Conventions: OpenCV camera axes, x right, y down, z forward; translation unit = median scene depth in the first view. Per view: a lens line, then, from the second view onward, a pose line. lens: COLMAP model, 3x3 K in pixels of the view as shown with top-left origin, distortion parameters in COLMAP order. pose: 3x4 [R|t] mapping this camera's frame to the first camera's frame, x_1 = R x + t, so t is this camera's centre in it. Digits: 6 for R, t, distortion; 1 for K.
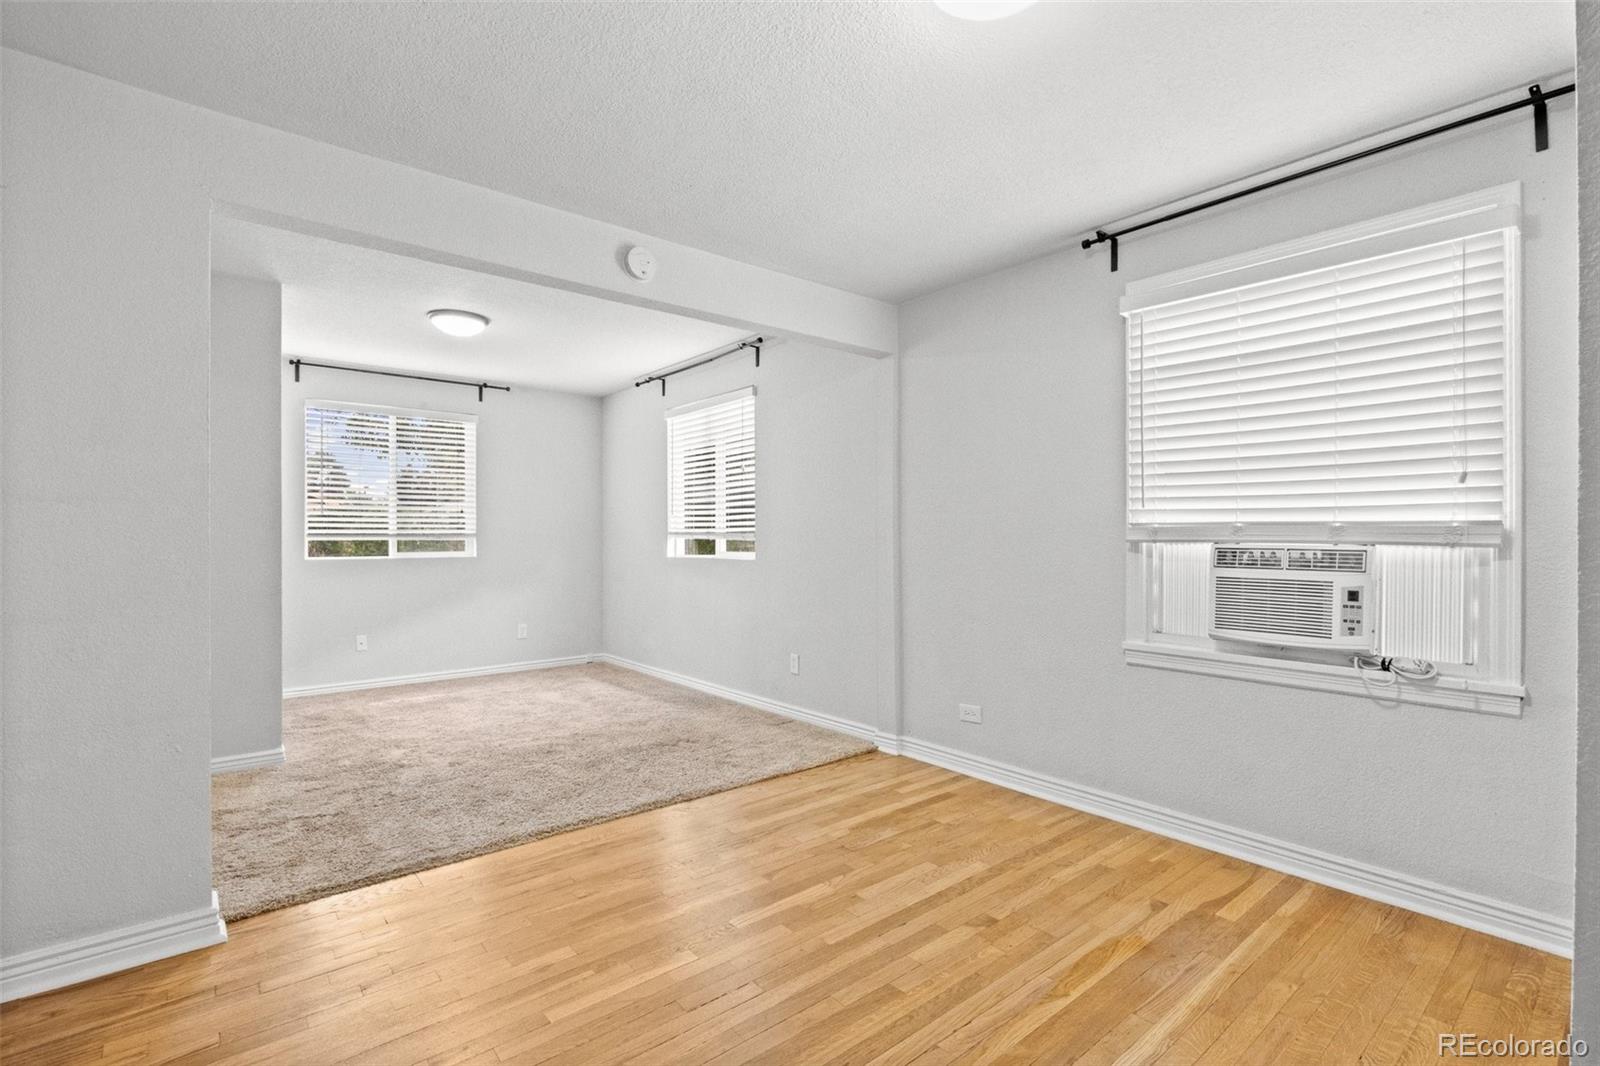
lens RADIAL K [[736.7, 0, 804.9], [0, 736.7, 540.1], [0, 0, 1]] dist [0.000381, 0.000804]
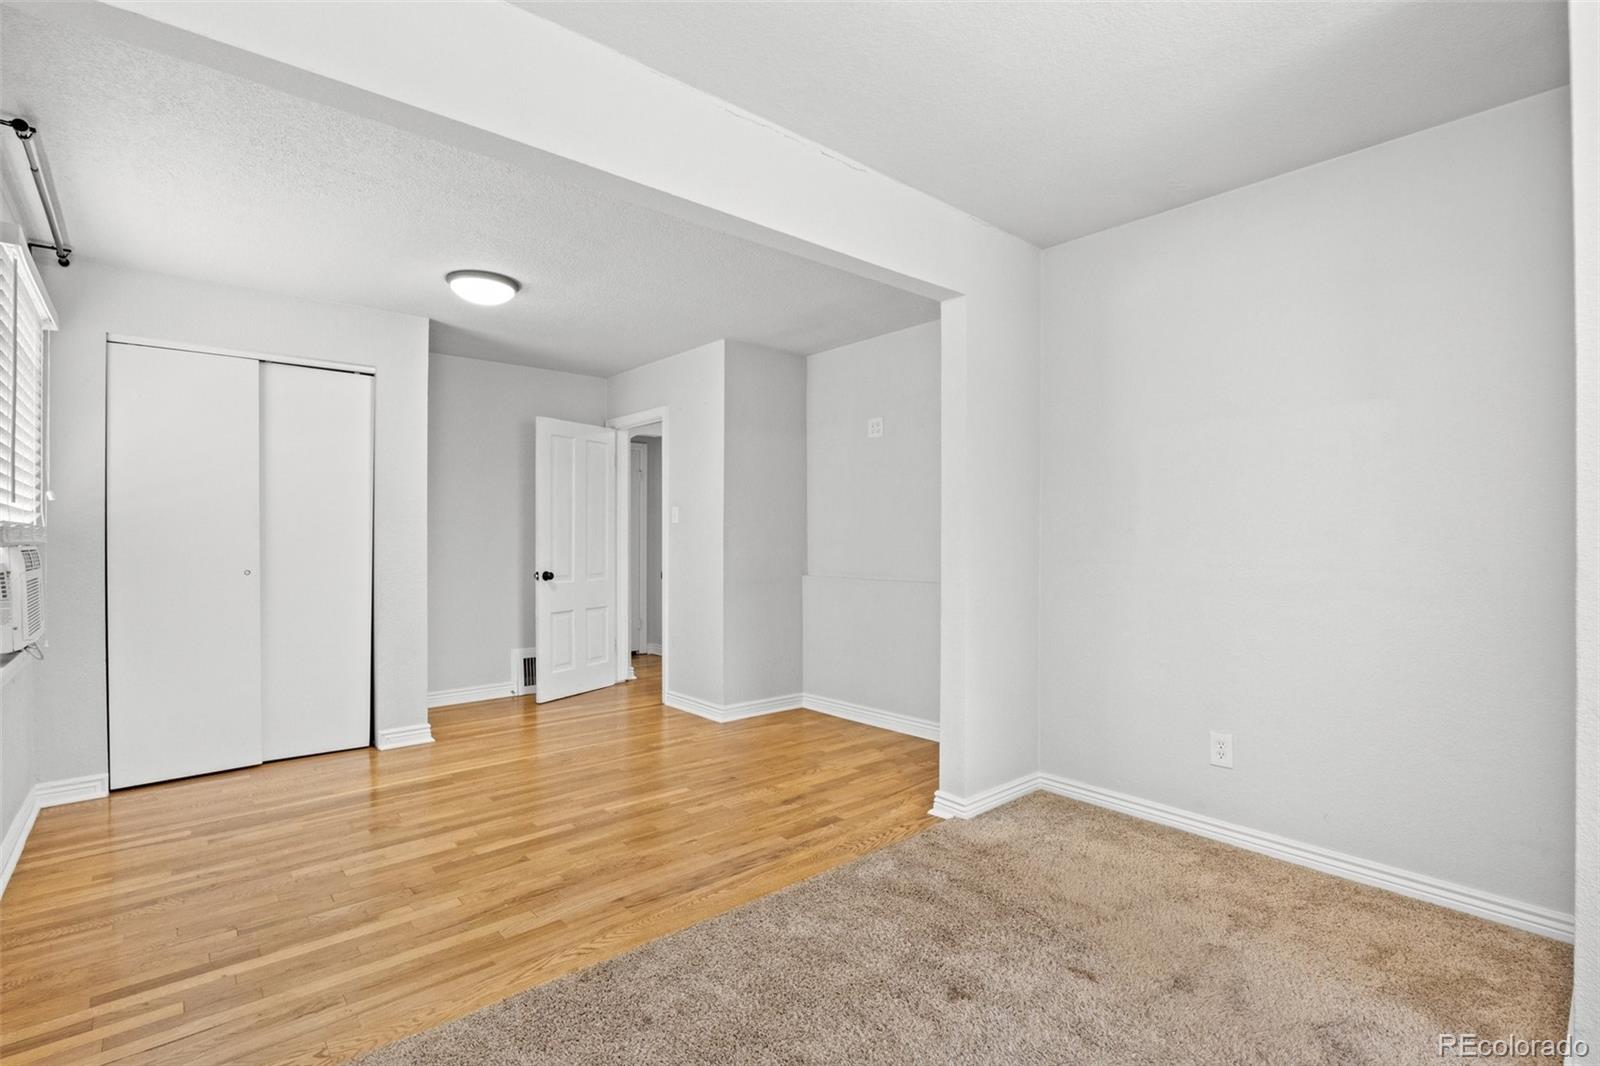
lens RADIAL K [[736.7, 0, 800.1], [0, 736.7, 533.7], [0, 0, 1]] dist [0.000381, 0.000804]
pose [[-0.999767, 0.003047, -0.021354, -0.420391], [0.002971, 0.999989, 0.003587, -0.011454], [0.021365, 0.003523, -0.999766, 2.045764]]
